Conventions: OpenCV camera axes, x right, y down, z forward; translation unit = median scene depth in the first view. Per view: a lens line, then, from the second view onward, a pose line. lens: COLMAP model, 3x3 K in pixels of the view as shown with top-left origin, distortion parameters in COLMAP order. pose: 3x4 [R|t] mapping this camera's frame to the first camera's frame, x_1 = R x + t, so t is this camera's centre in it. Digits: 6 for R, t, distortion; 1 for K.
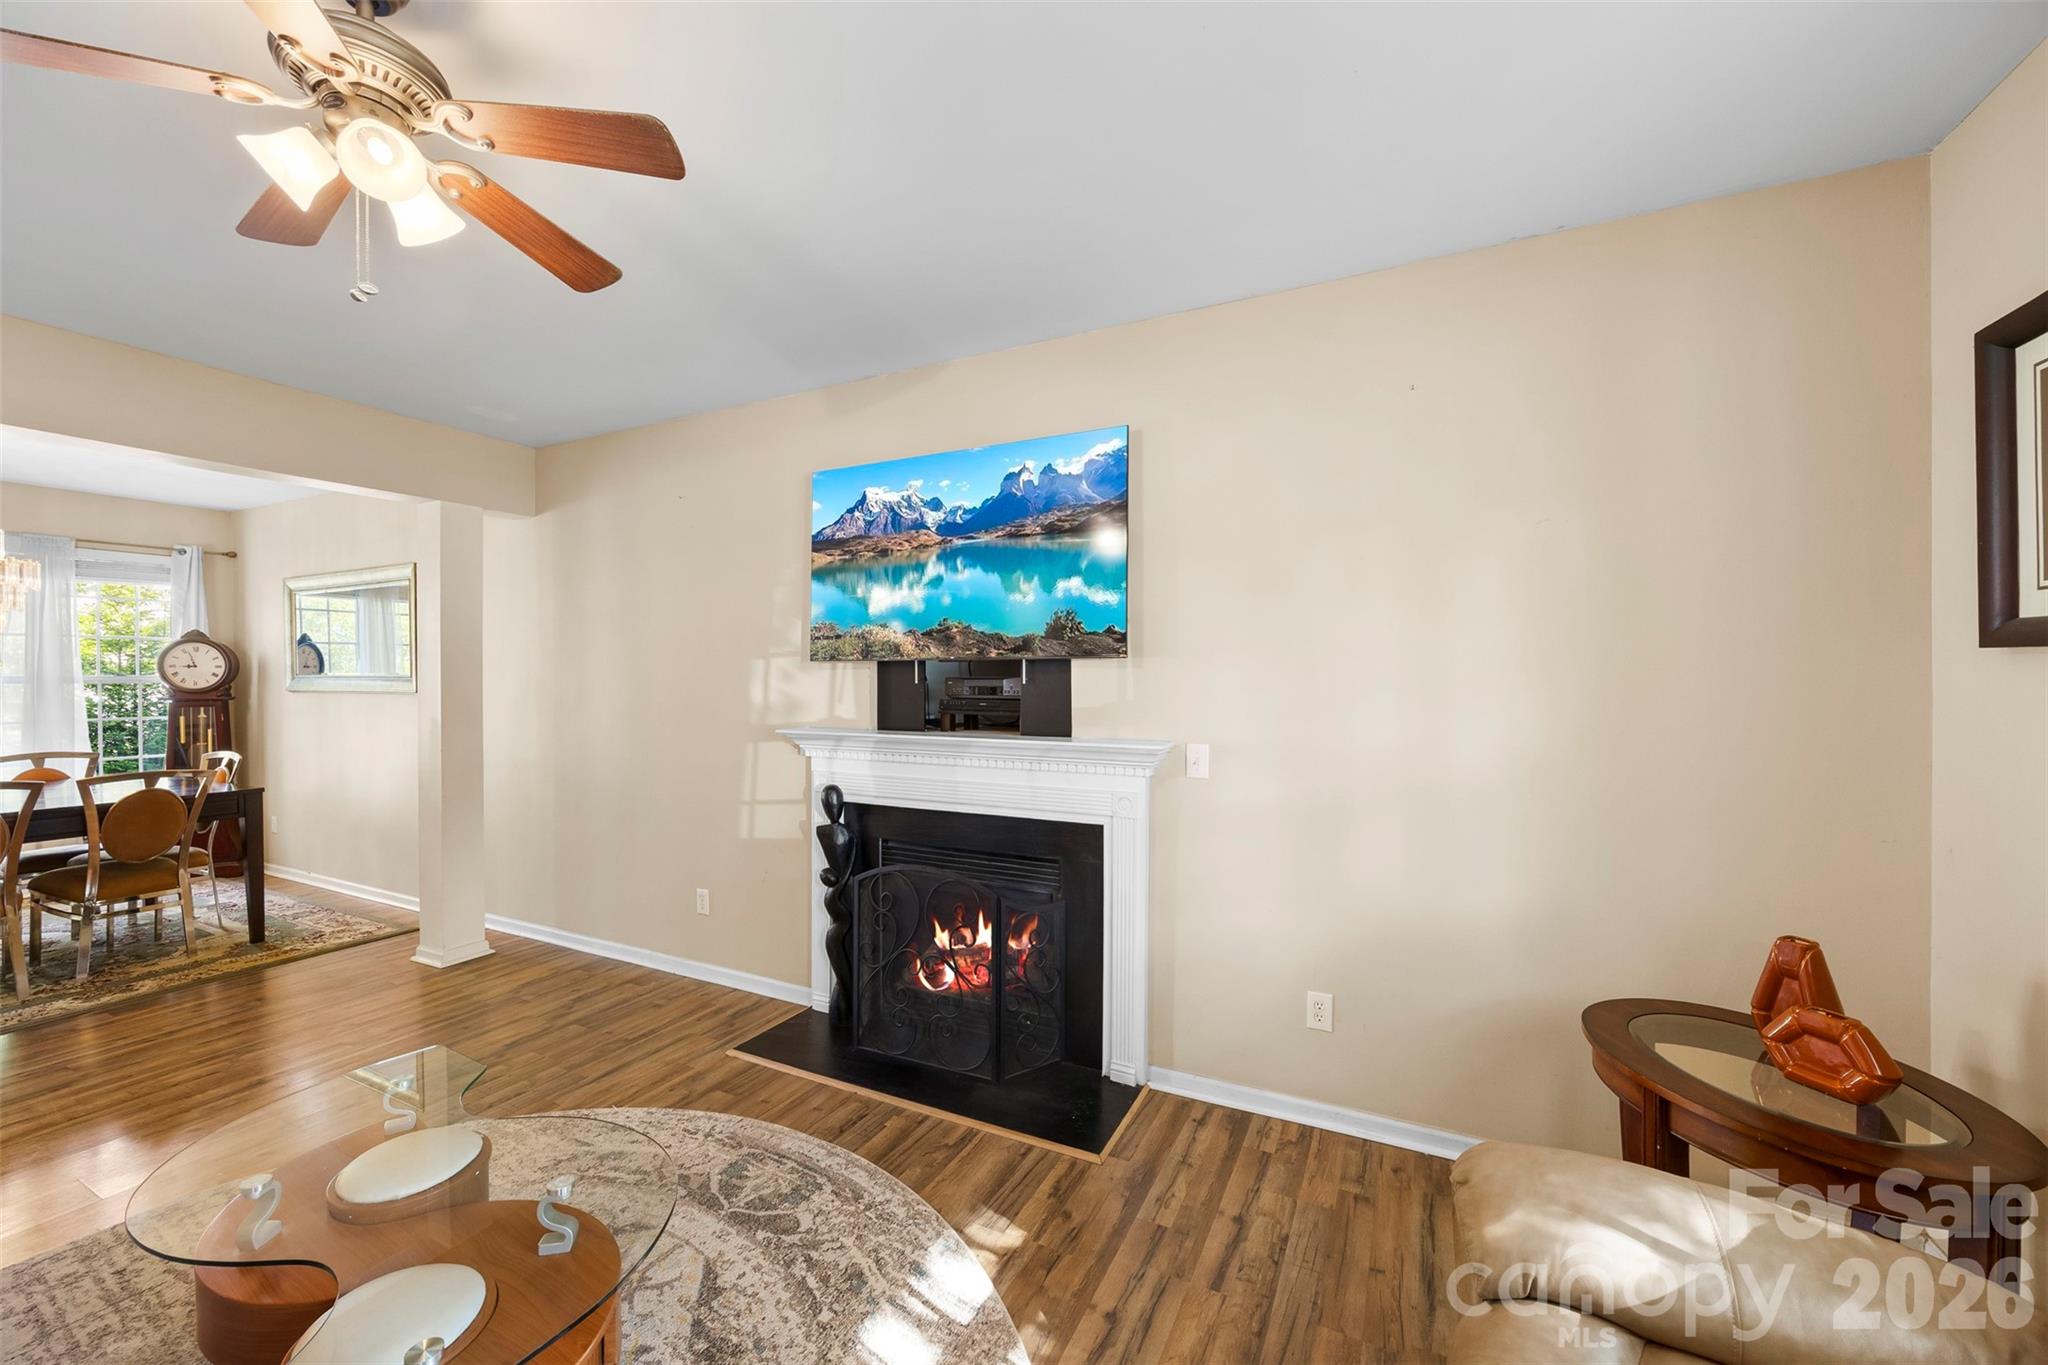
lens RADIAL K [[798.3, 0, 1024.0], [0, 798.3, 682.5], [0, 0, 1]] dist [0.000066, -0.000003]
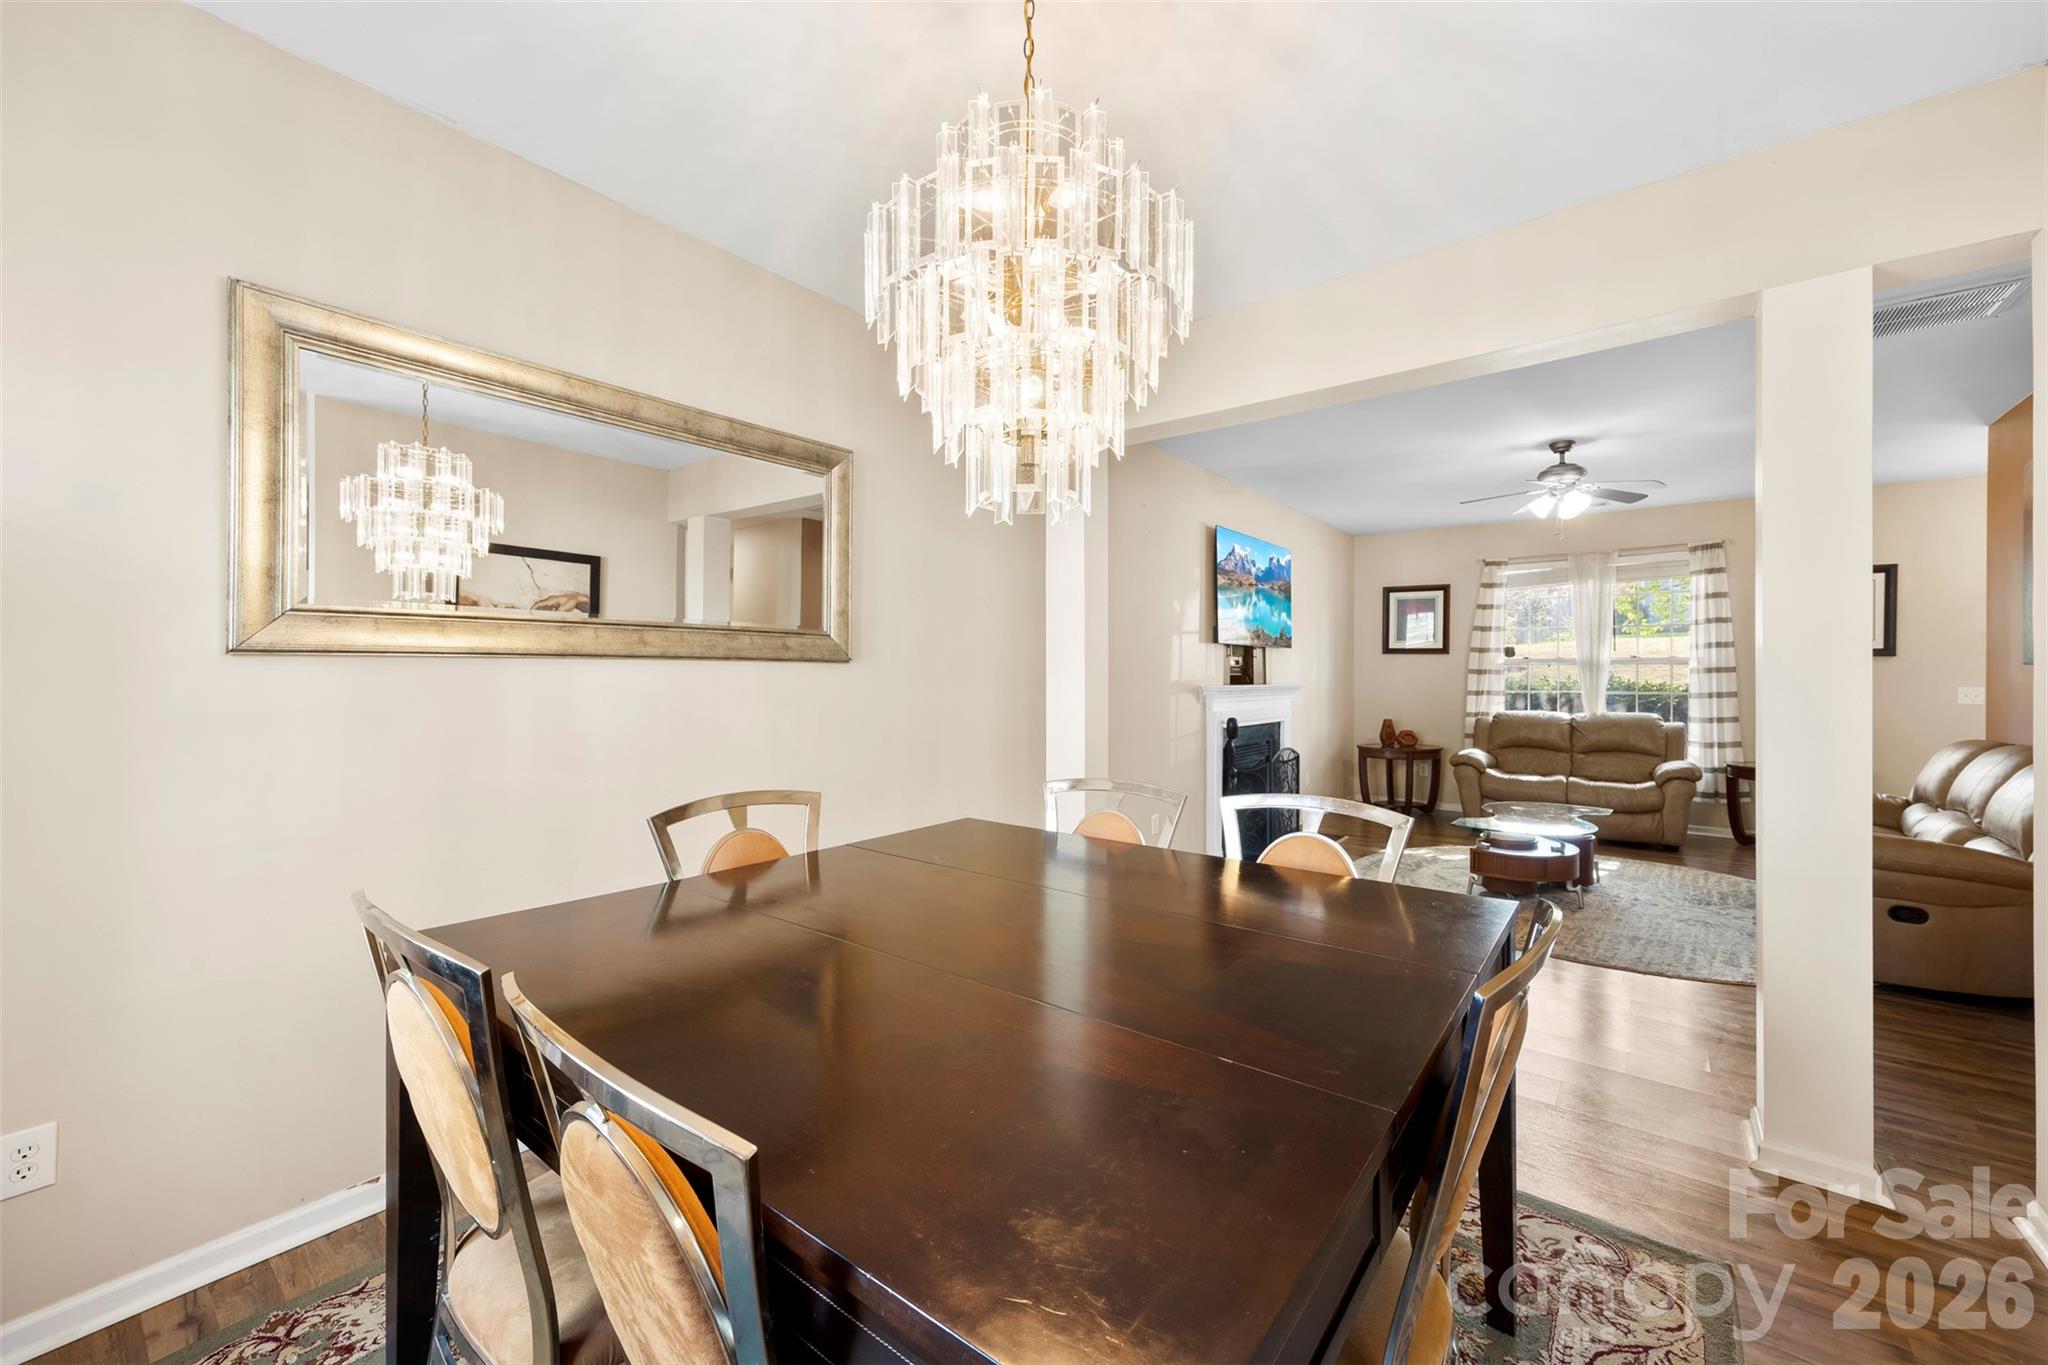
lens RADIAL K [[798.3, 0, 1024.0], [0, 798.3, 682.5], [0, 0, 1]] dist [0.000066, -0.000003]
pose [[0.199012, -0.013364, 0.979906, -2.115086], [-0.010367, 0.999822, 0.015741, 0.037907], [-0.979942, -0.013291, 0.198838, 1.163579]]
